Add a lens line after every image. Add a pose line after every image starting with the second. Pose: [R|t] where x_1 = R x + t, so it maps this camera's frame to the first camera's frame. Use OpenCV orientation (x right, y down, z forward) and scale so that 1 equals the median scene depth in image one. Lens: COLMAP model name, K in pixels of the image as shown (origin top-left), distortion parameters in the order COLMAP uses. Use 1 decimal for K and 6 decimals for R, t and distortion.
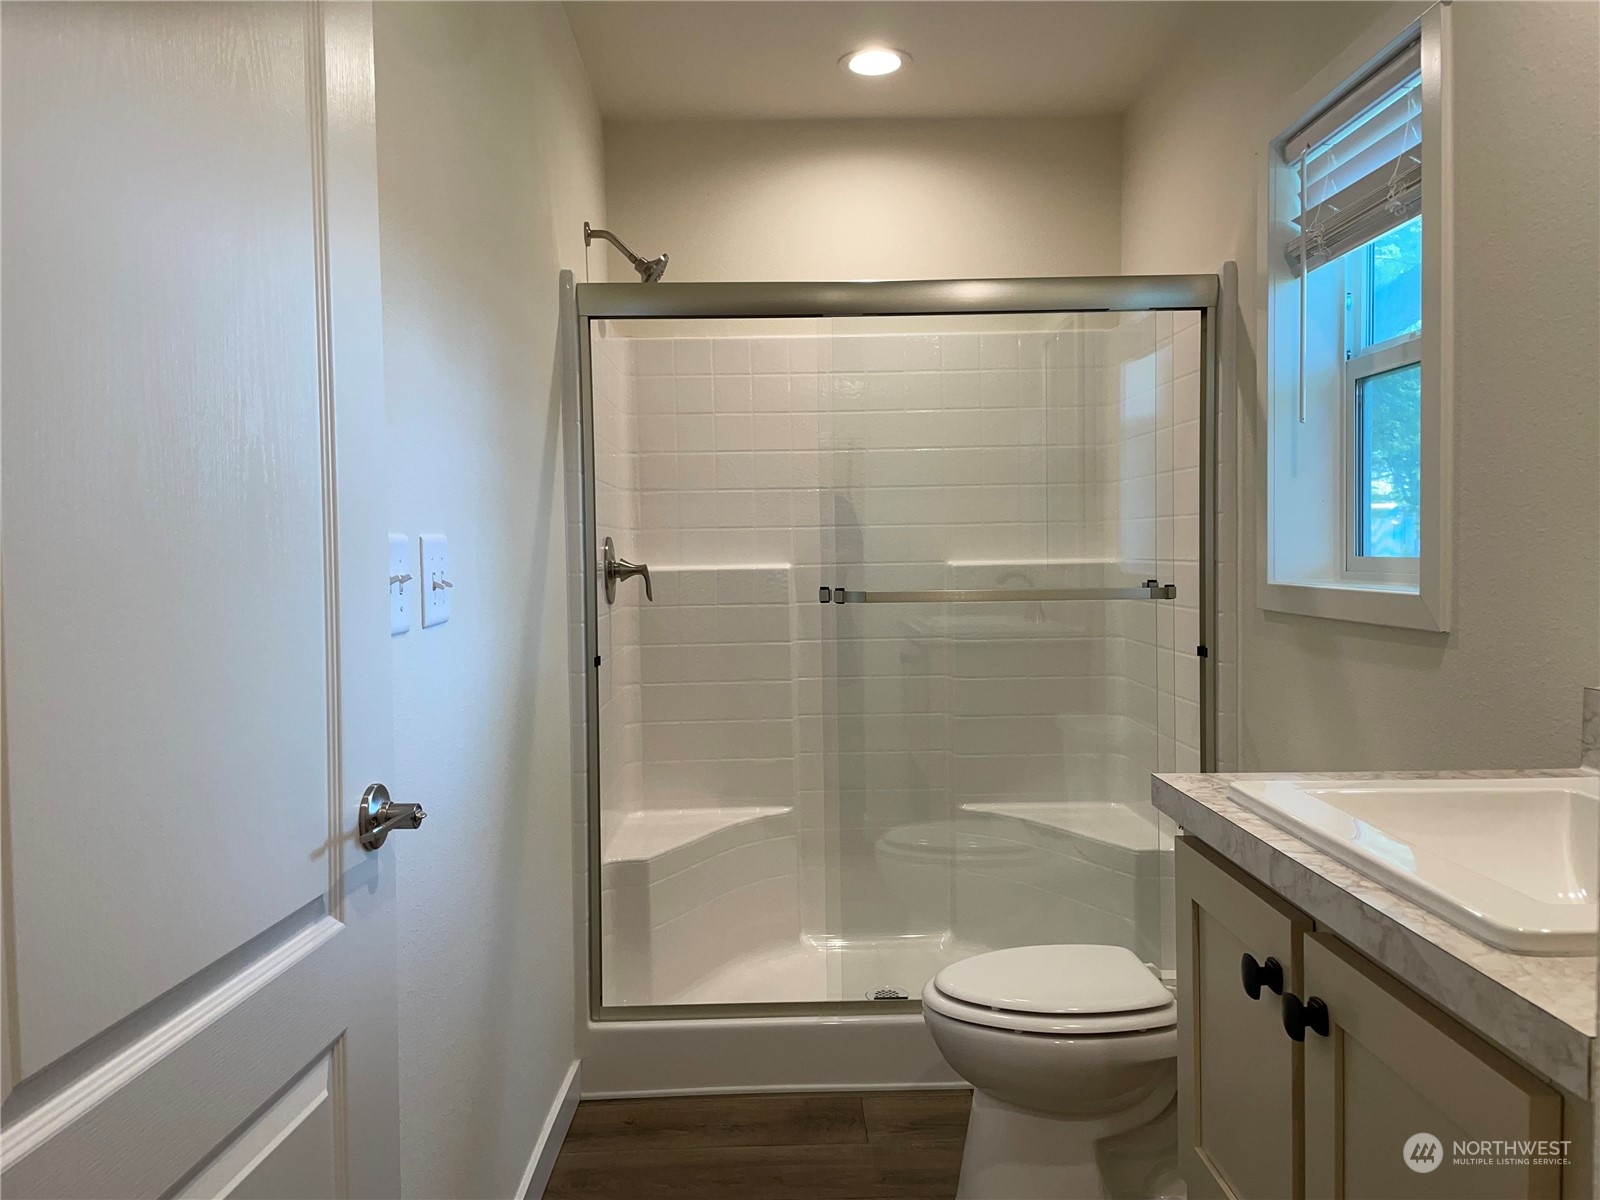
lens RADIAL K [[1226.3, 0, 799.1], [0, 1226.3, 603.1], [0, 0, 1]] dist [0.072120, -0.081627]
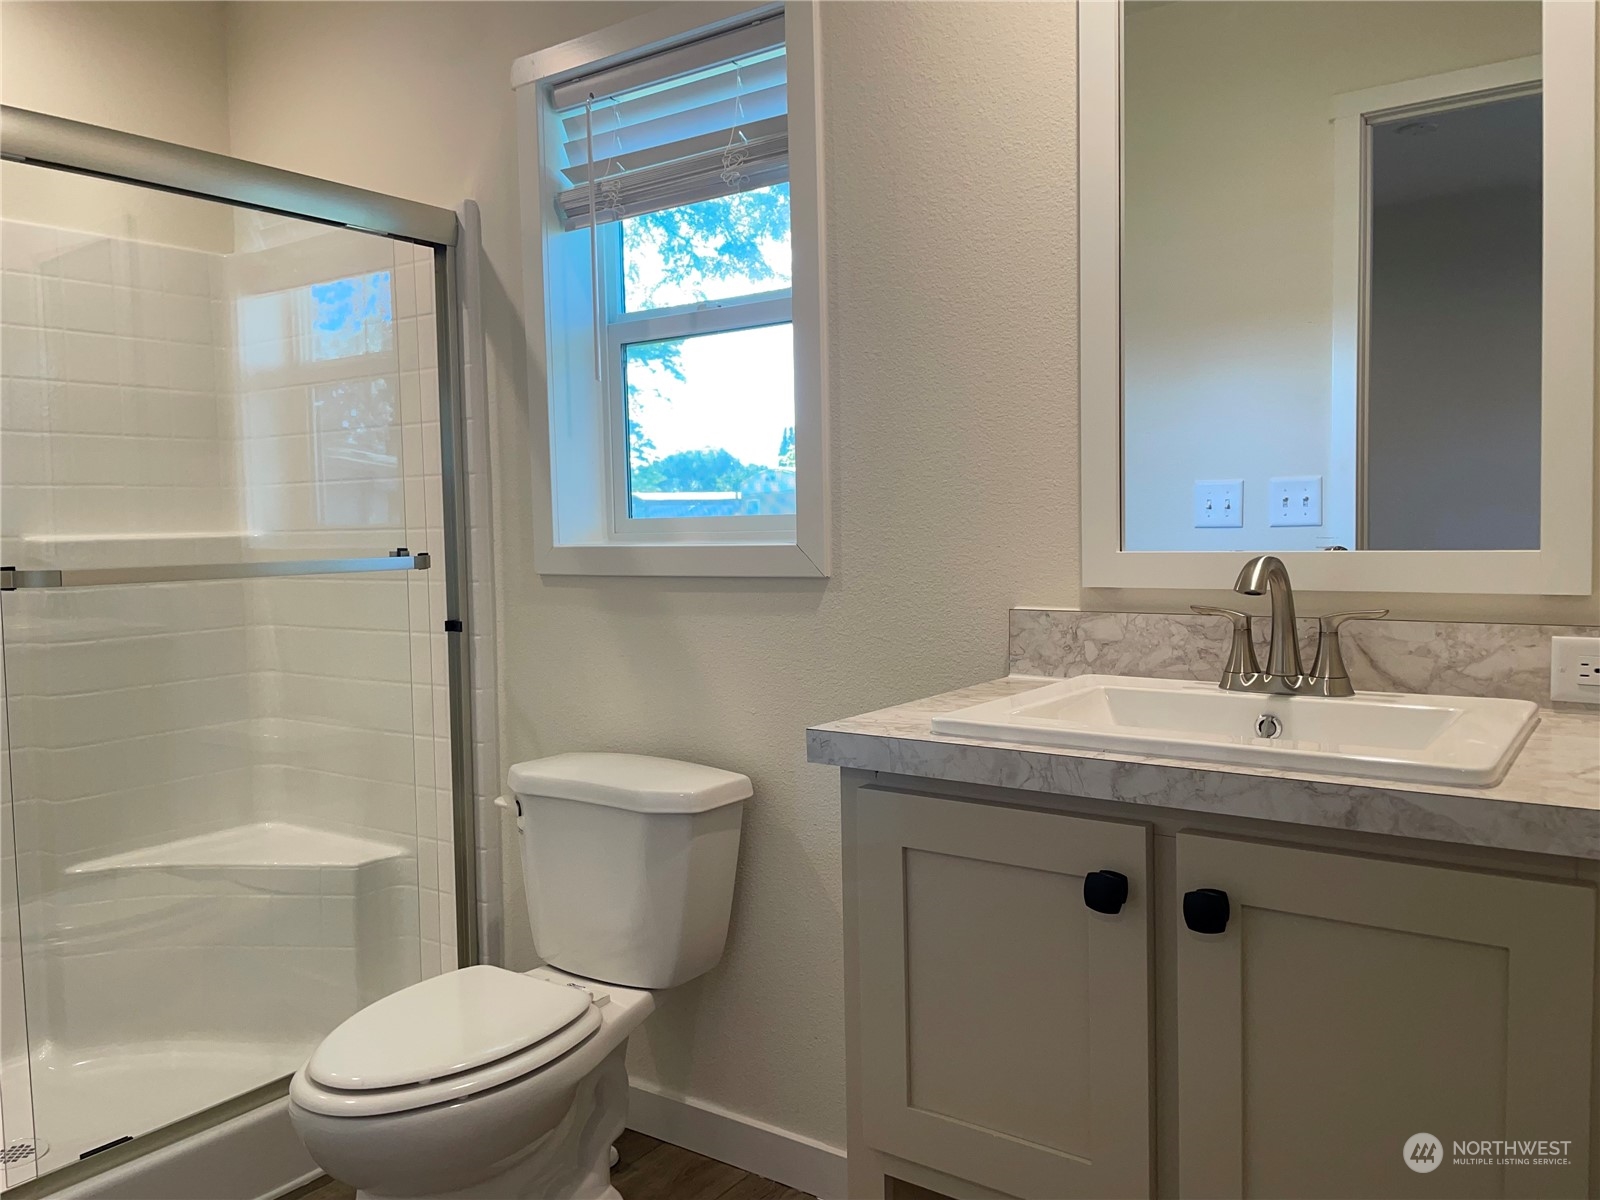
lens RADIAL K [[1226.3, 0, 806.6], [0, 1226.3, 591.3], [0, 0, 1]] dist [0.072120, -0.081627]
pose [[0.596118, -0.044353, 0.801671, -0.254815], [0.050661, 0.998561, 0.017575, 0.011322], [-0.801297, 0.030137, 0.597507, 0.258892]]
